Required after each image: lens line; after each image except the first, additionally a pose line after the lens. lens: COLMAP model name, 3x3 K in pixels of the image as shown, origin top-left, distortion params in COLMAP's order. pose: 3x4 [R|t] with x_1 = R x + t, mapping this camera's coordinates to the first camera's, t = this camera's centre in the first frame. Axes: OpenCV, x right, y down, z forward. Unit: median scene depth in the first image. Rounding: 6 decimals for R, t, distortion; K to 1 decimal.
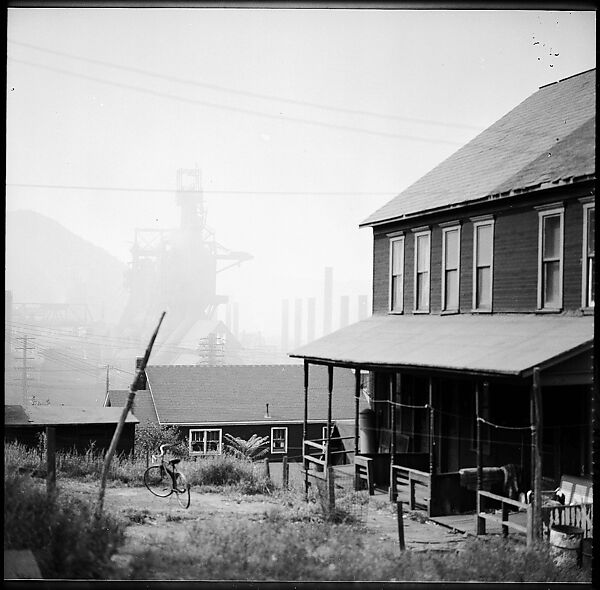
lens RADIAL K [[1452.2, 0, 319.9], [0, 1452.2, 298.2], [0, 0, 1]] dist [0.364788, 0.000000]
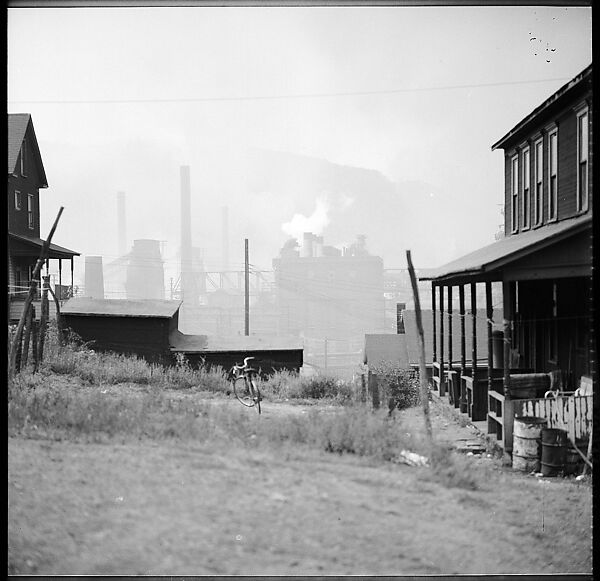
lens RADIAL K [[1456.5, 0, 305.3], [0, 1456.5, 291.3], [0, 0, 1]] dist [0.342785, 0.000000]
pose [[0.957275, -0.023315, -0.288238, 0.232966], [0.028032, 0.999532, 0.012248, 0.038982], [0.287817, -0.019804, 0.957481, -0.002886]]
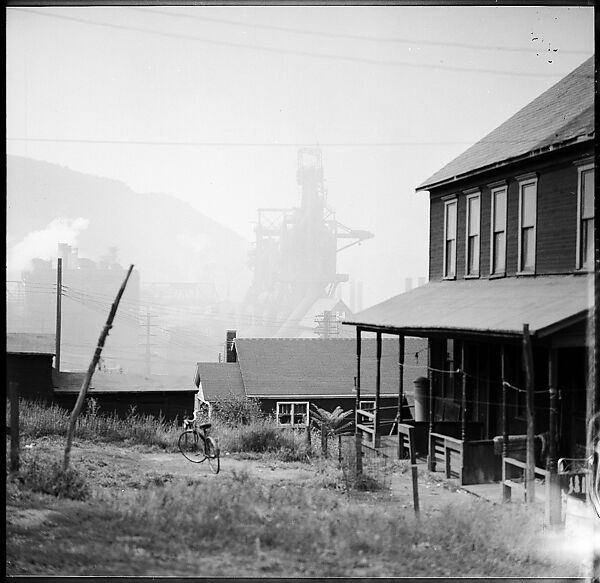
lens RADIAL K [[1452.2, 0, 306.8], [0, 1452.2, 295.3], [0, 0, 1]] dist [0.364788, 0.000000]
pose [[0.994839, -0.001721, -0.101448, 0.064419], [0.002862, 0.999934, 0.011105, 0.011865], [0.101422, -0.011338, 0.994779, 0.030105]]
